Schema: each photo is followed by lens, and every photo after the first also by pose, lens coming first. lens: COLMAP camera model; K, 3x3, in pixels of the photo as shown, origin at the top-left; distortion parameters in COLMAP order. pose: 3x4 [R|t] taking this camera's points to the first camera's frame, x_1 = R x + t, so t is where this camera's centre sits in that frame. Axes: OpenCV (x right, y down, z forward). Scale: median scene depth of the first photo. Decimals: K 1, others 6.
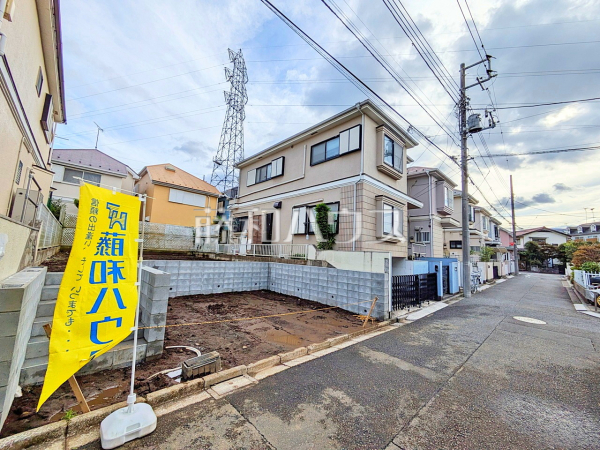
lens RADIAL K [[238.2, 0, 300.9], [0, 238.2, 224.2], [0, 0, 1]] dist [-0.002228, 0.002688]
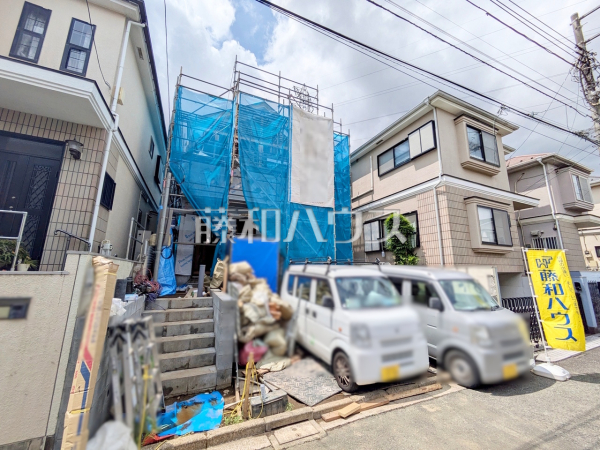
lens RADIAL K [[238.2, 0, 300.4], [0, 238.2, 224.7], [0, 0, 1]] dist [-0.002228, 0.002688]
pose [[0.944715, -0.102028, -0.311614, 0.021901], [0.076928, 0.992798, -0.091840, 0.001780], [0.318740, 0.062791, 0.945760, 0.039145]]
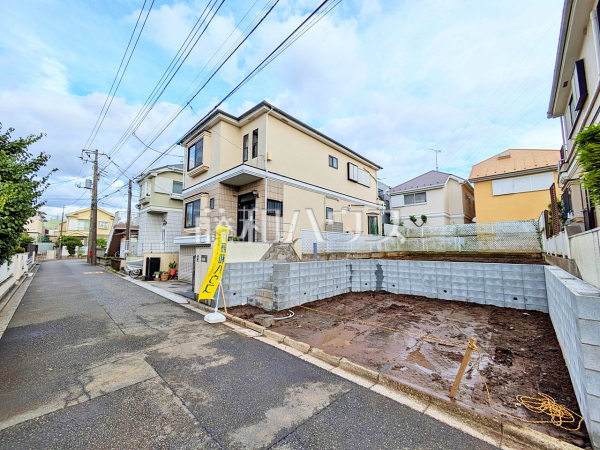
lens RADIAL K [[238.2, 0, 301.7], [0, 238.2, 225.2], [0, 0, 1]] dist [-0.002228, 0.002688]
pose [[0.048690, -0.148340, -0.987737, 0.403192], [0.127078, 0.981794, -0.141183, 0.069092], [0.990697, -0.118645, 0.066654, 0.381074]]
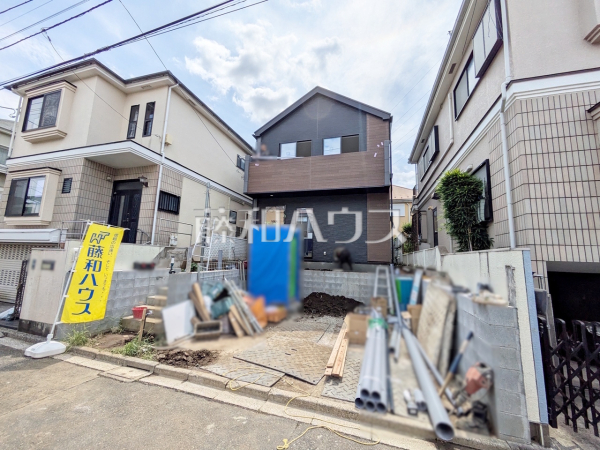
lens RADIAL K [[238.2, 0, 299.4], [0, 238.2, 225.7], [0, 0, 1]] dist [-0.002228, 0.002688]
pose [[0.485799, -0.147782, -0.861487, 0.335607], [0.098430, 0.988584, -0.114079, 0.056451], [0.868511, -0.029377, 0.494799, 0.332622]]
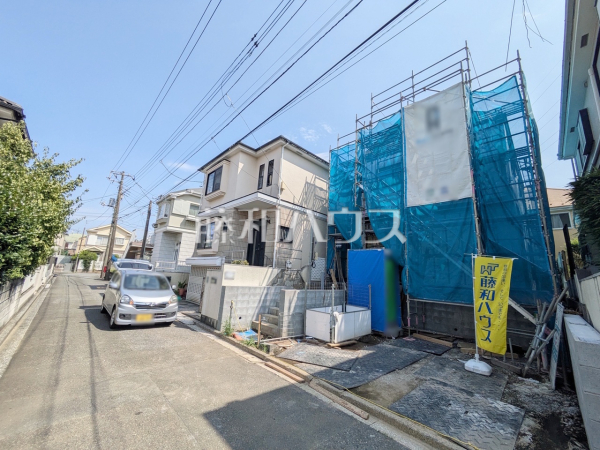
lens RADIAL K [[238.2, 0, 301.3], [0, 238.2, 227.1], [0, 0, 1]] dist [-0.002228, 0.002688]
pose [[0.017352, -0.246804, -0.968910, 0.424647], [0.068293, 0.967085, -0.245116, 0.068646], [0.997514, -0.061916, 0.033636, 0.382248]]
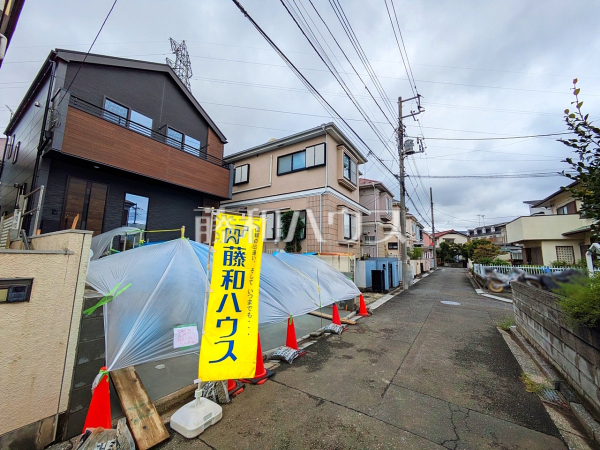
lens RADIAL K [[238.2, 0, 301.1], [0, 238.2, 224.1], [0, 0, 1]] dist [-0.002228, 0.002688]
pose [[0.972934, 0.003572, 0.231054, -0.103387], [-0.000913, 0.999932, -0.011613, -0.013018], [-0.231080, 0.011088, 0.972872, -0.066599]]
